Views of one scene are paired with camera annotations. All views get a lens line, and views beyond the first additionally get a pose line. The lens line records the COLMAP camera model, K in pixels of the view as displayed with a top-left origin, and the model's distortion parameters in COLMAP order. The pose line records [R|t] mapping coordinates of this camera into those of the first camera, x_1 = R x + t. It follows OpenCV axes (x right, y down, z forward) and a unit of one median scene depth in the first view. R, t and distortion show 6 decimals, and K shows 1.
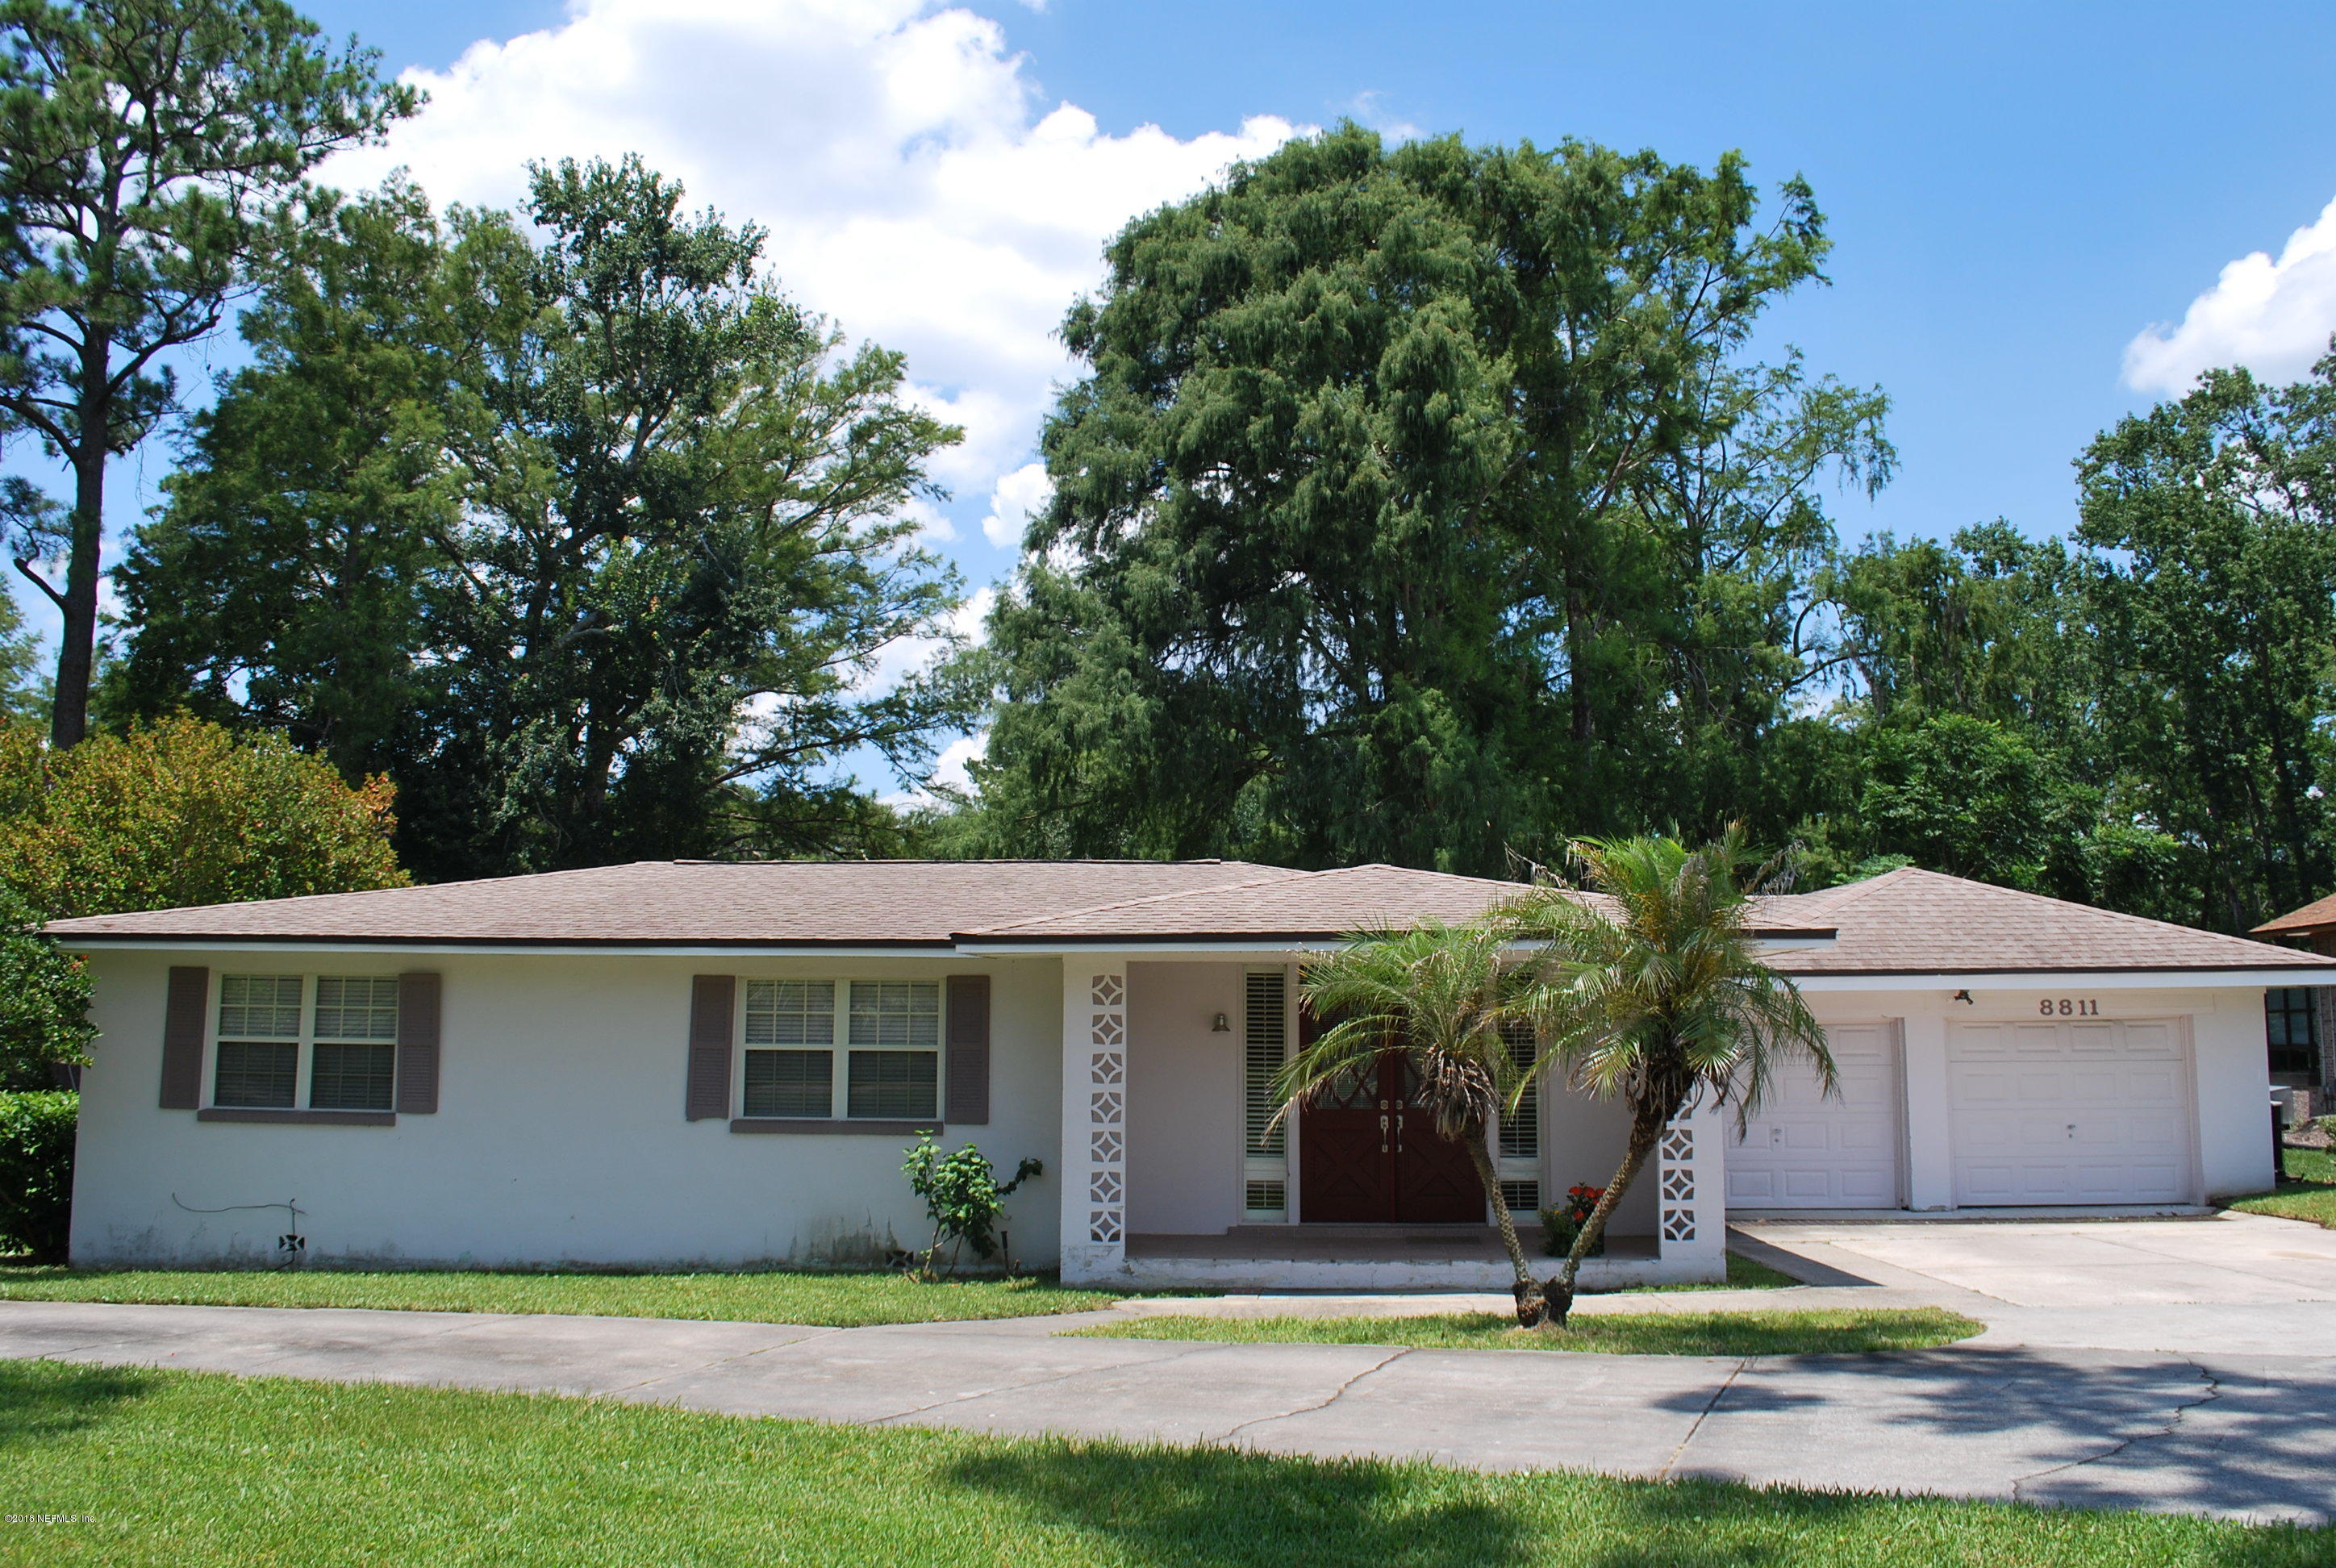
lens RADIAL K [[1877.6, 0, 1172.3], [0, 1877.6, 768.6], [0, 0, 1]] dist [-0.073759, -0.004925]
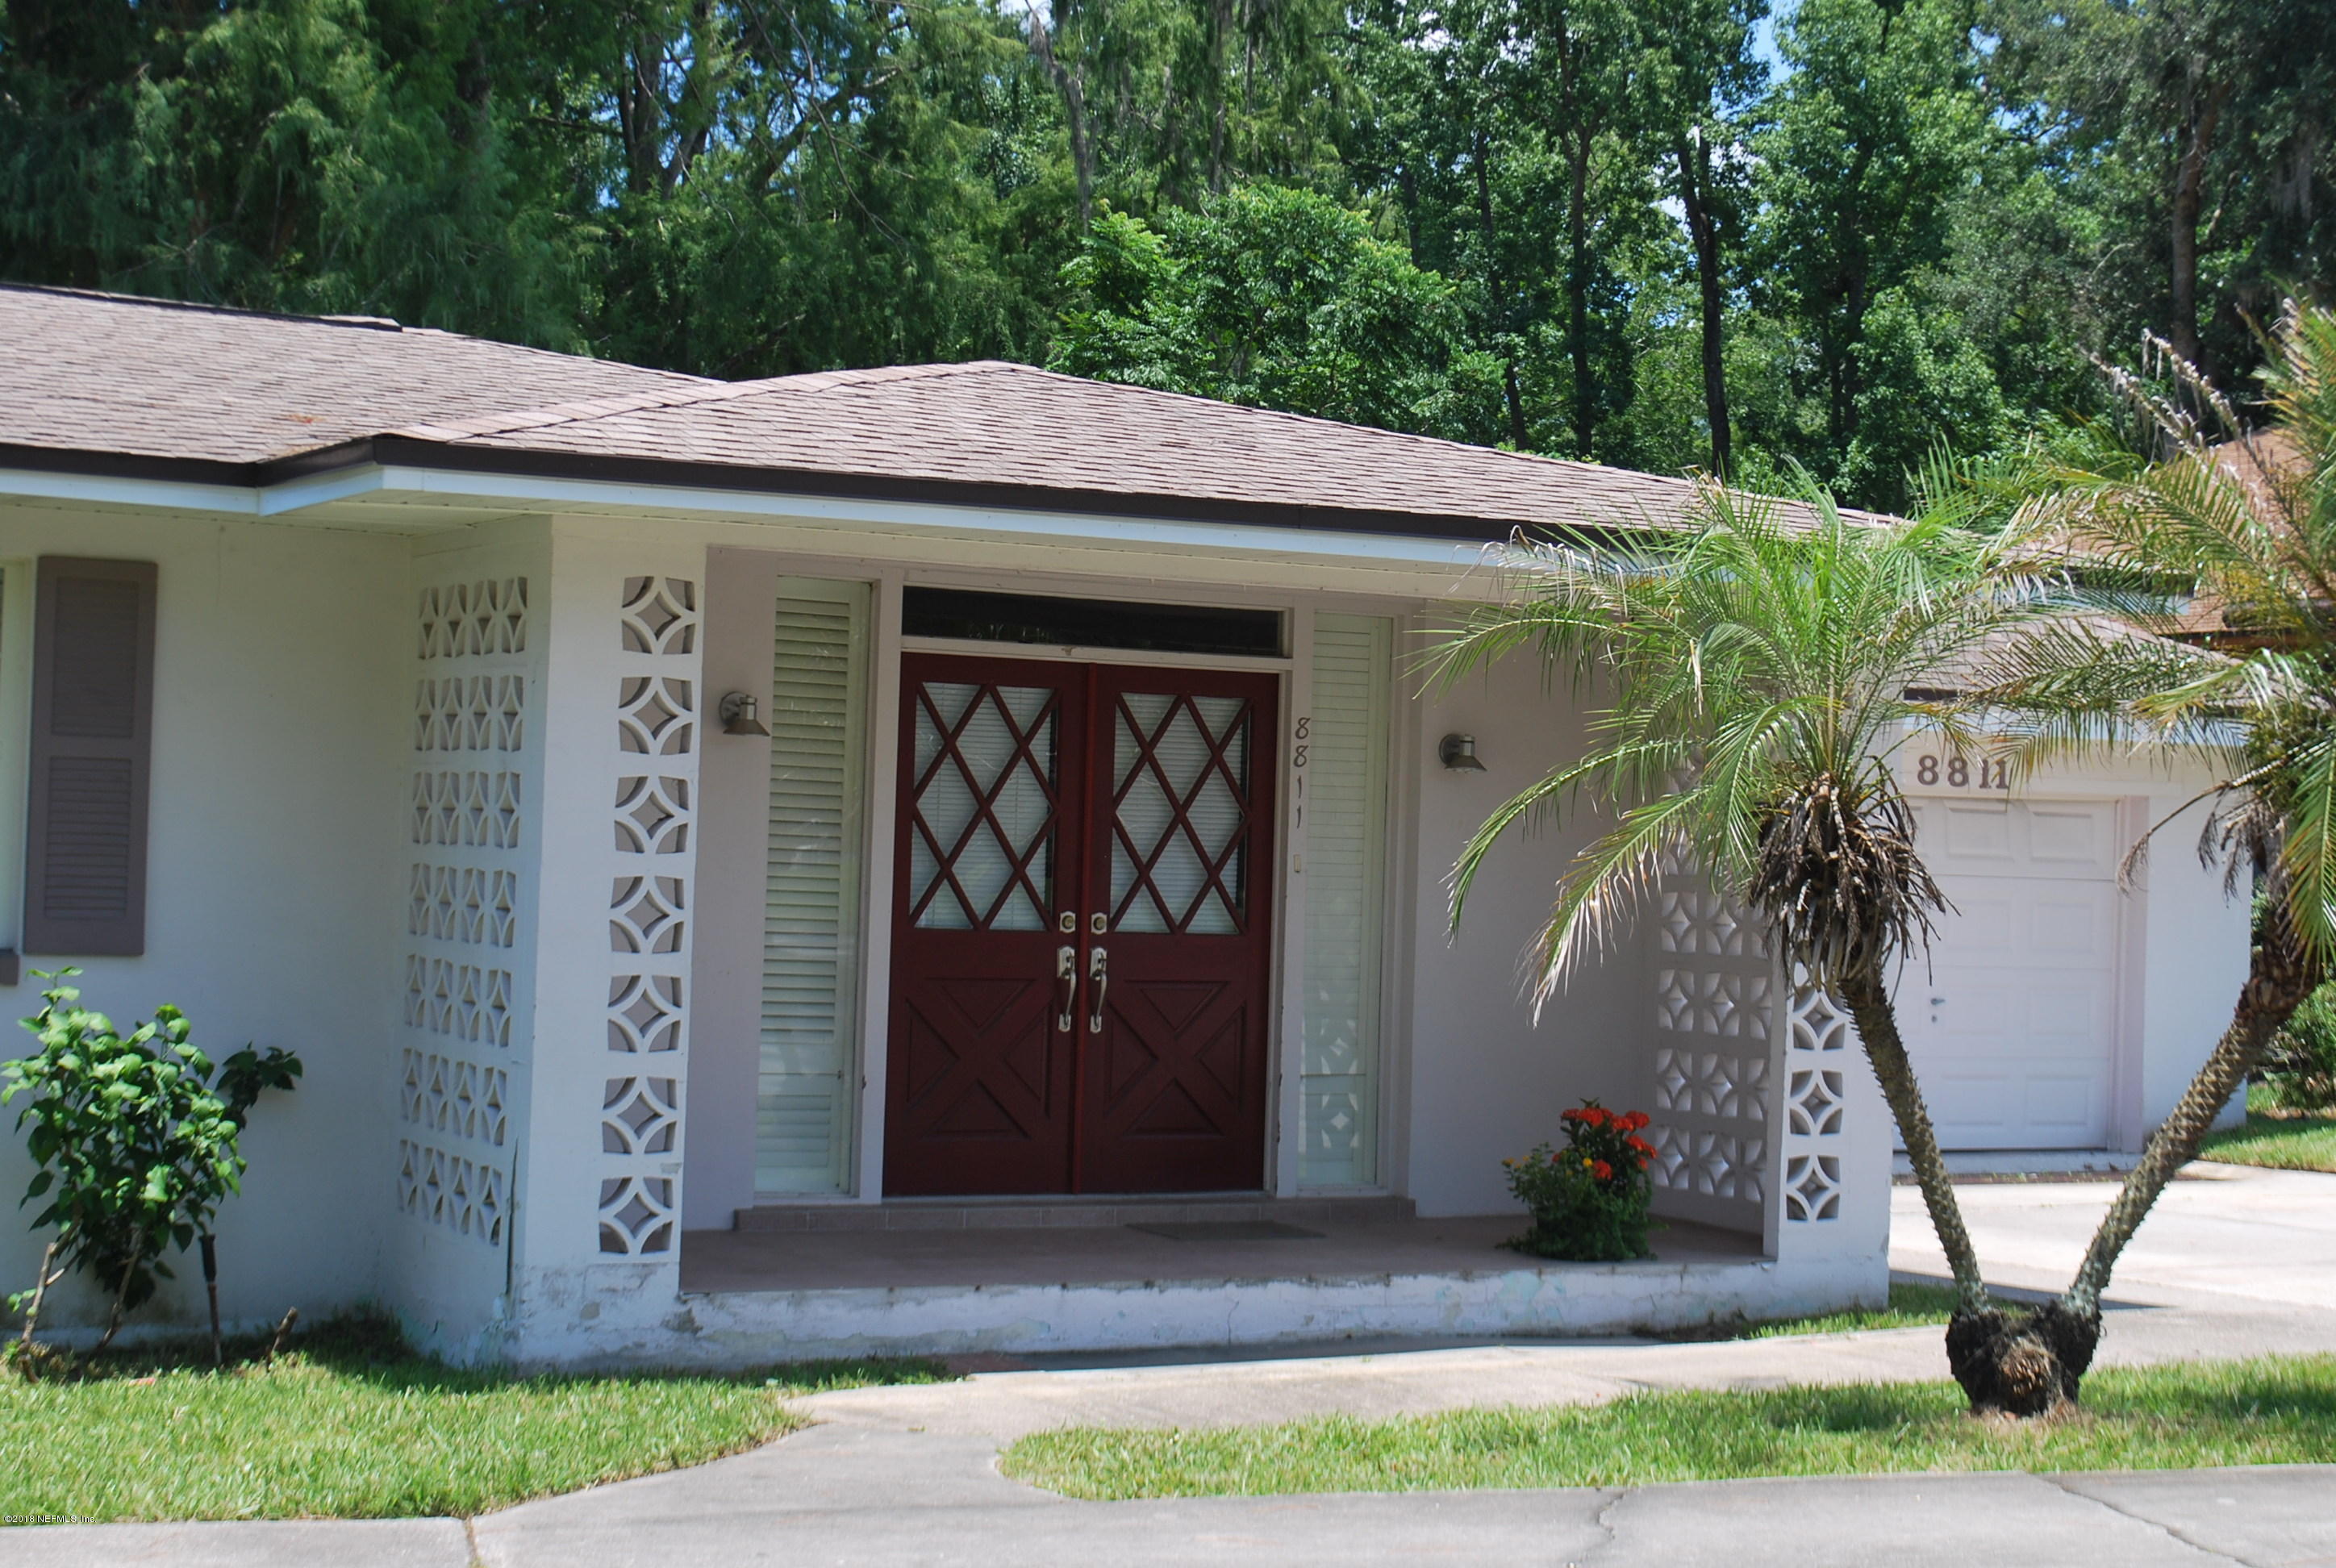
lens RADIAL K [[3891.0, 0, 1168.0], [0, 3891.0, 784.0], [0, 0, 1]] dist [-0.021132, -0.053099]
pose [[0.850623, 0.034830, 0.524622, -0.325093], [-0.104132, 0.989198, 0.103167, 0.052462], [-0.515361, -0.142386, 0.845061, 0.233500]]
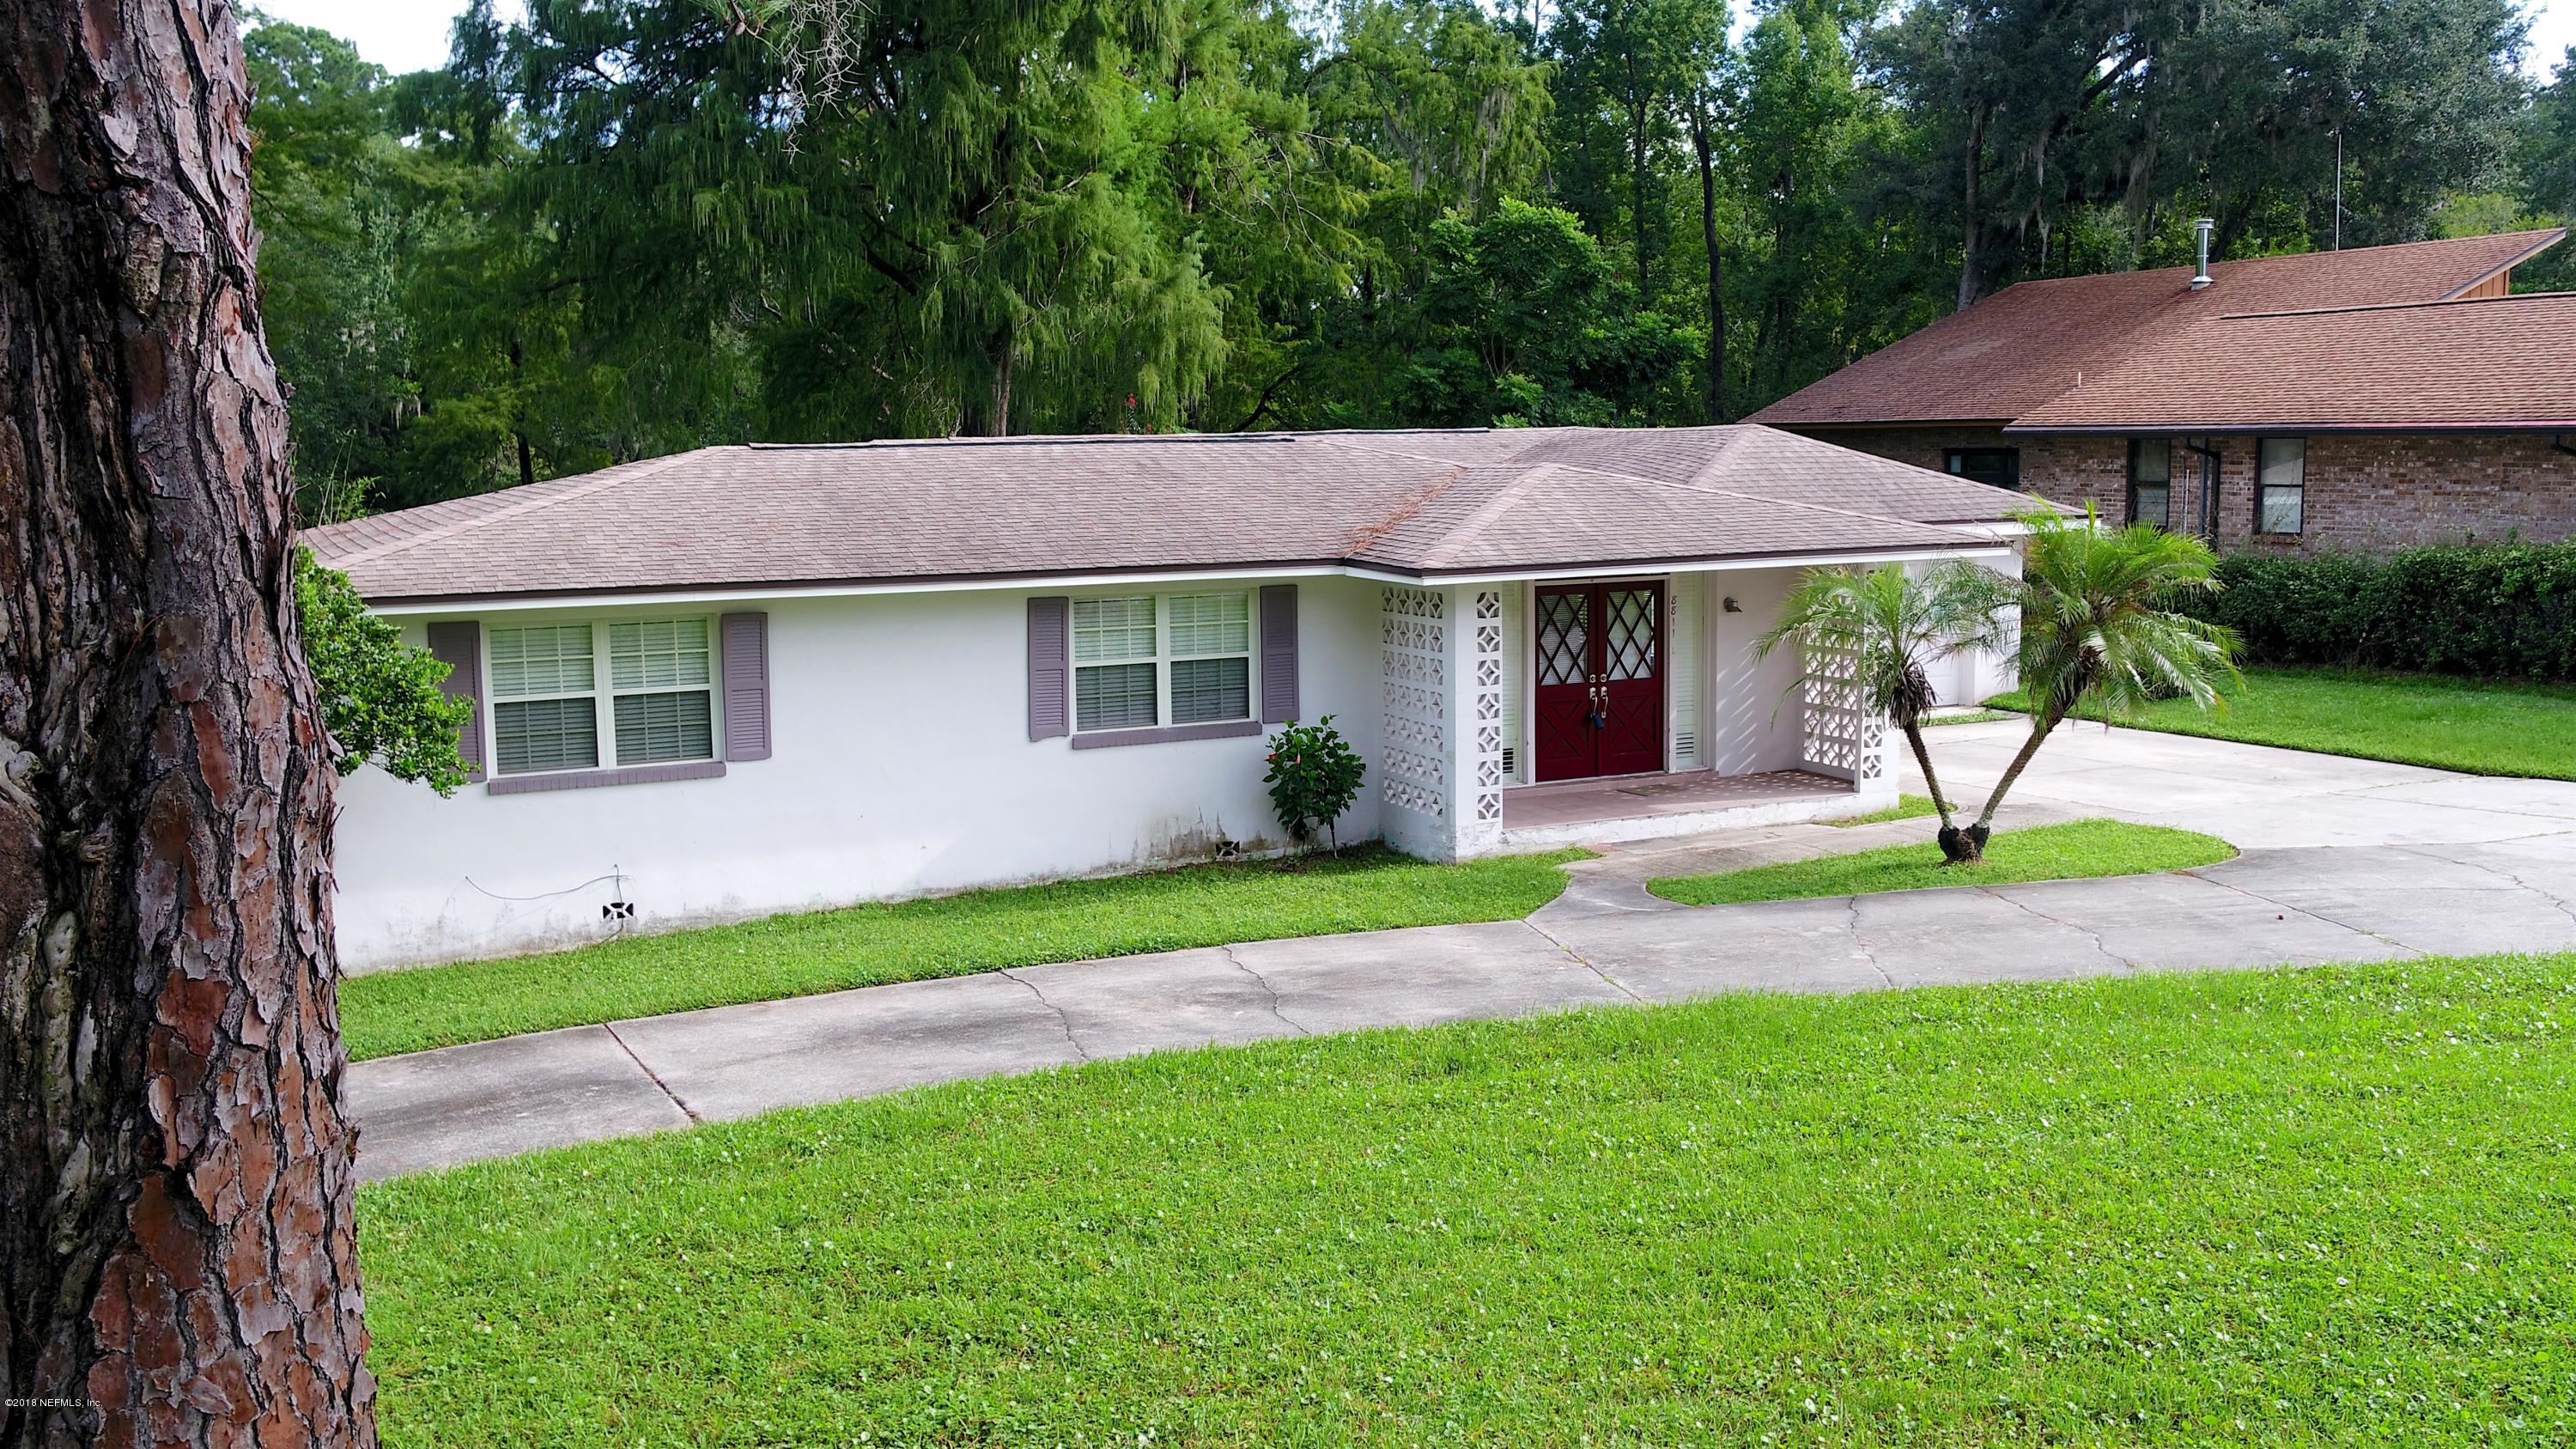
lens RADIAL K [[2239.4, 0, 1260.4], [0, 2239.4, 719.7], [0, 0, 1]] dist [-0.009893, -0.004915]
pose [[0.871354, -0.077779, 0.484451, -0.726167], [-0.050642, 0.967826, 0.246473, -0.126365], [-0.488035, -0.239299, 0.839380, -0.077776]]
